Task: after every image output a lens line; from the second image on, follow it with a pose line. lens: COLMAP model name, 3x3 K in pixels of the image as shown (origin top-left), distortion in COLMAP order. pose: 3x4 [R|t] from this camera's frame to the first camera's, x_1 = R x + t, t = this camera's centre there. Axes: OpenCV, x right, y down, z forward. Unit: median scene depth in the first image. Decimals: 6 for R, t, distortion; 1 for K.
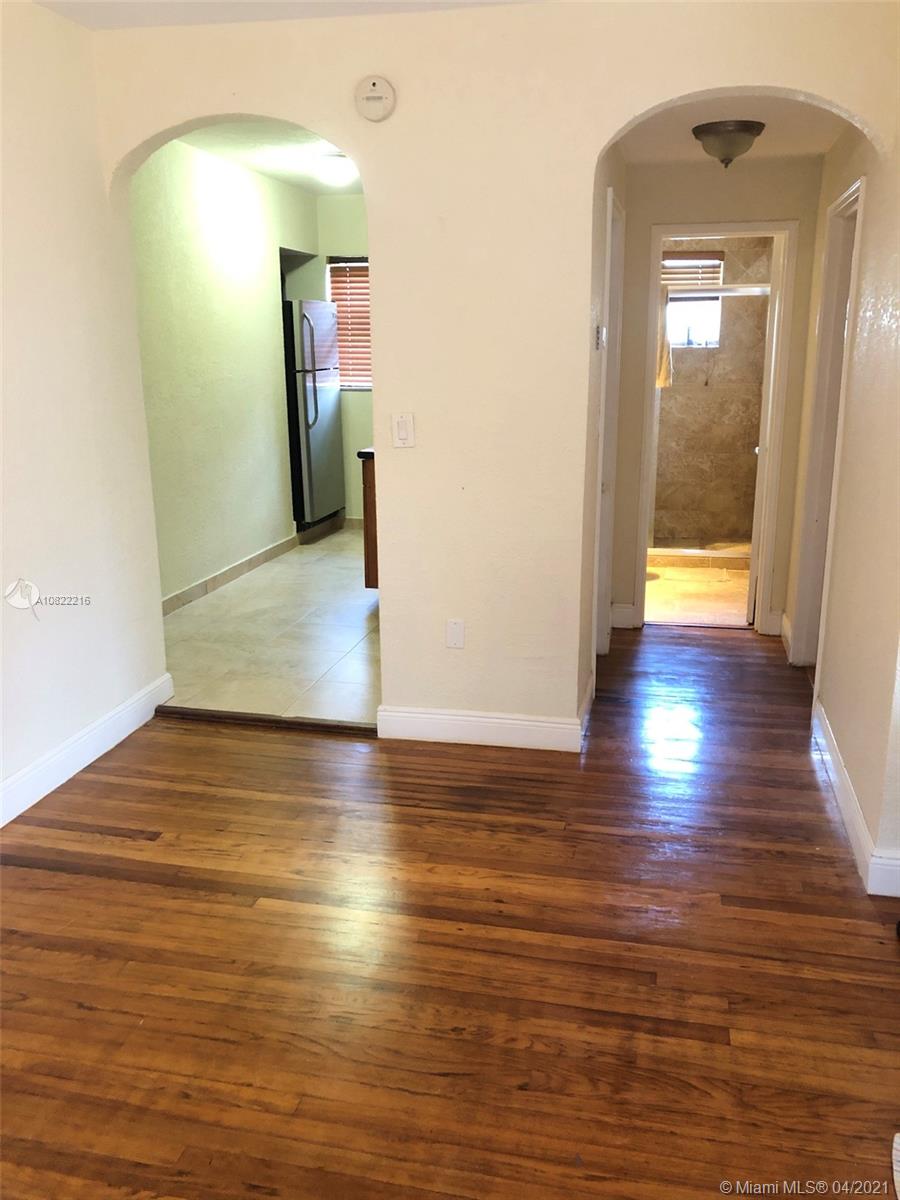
lens RADIAL K [[985.9, 0, 455.1], [0, 985.9, 601.7], [0, 0, 1]] dist [0.049178, -0.036455]
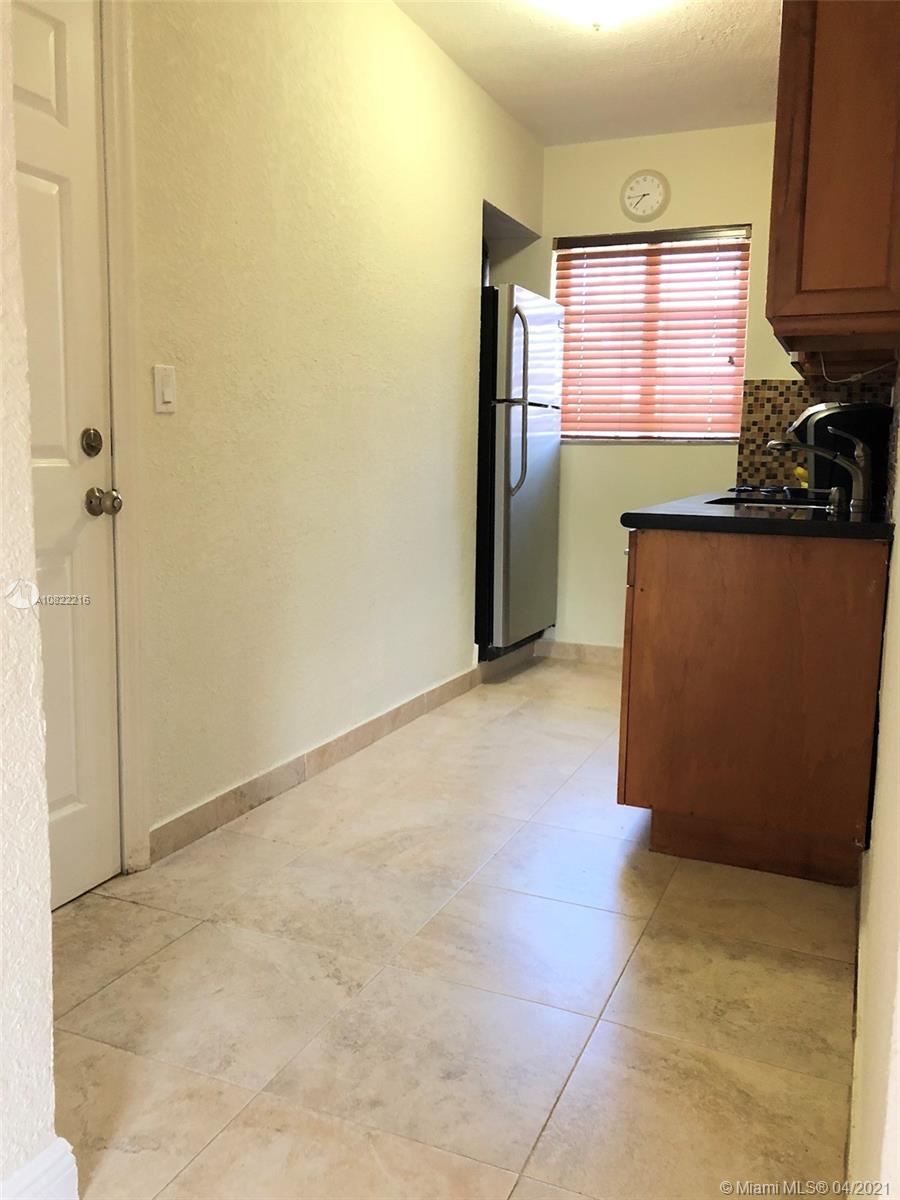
lens RADIAL K [[985.9, 0, 458.8], [0, 985.9, 589.1], [0, 0, 1]] dist [0.049178, -0.036455]
pose [[0.983487, 0.046635, -0.174868, -0.087366], [-0.068218, 0.990486, -0.119518, -0.053444], [0.167630, 0.129474, 0.977311, 0.509550]]
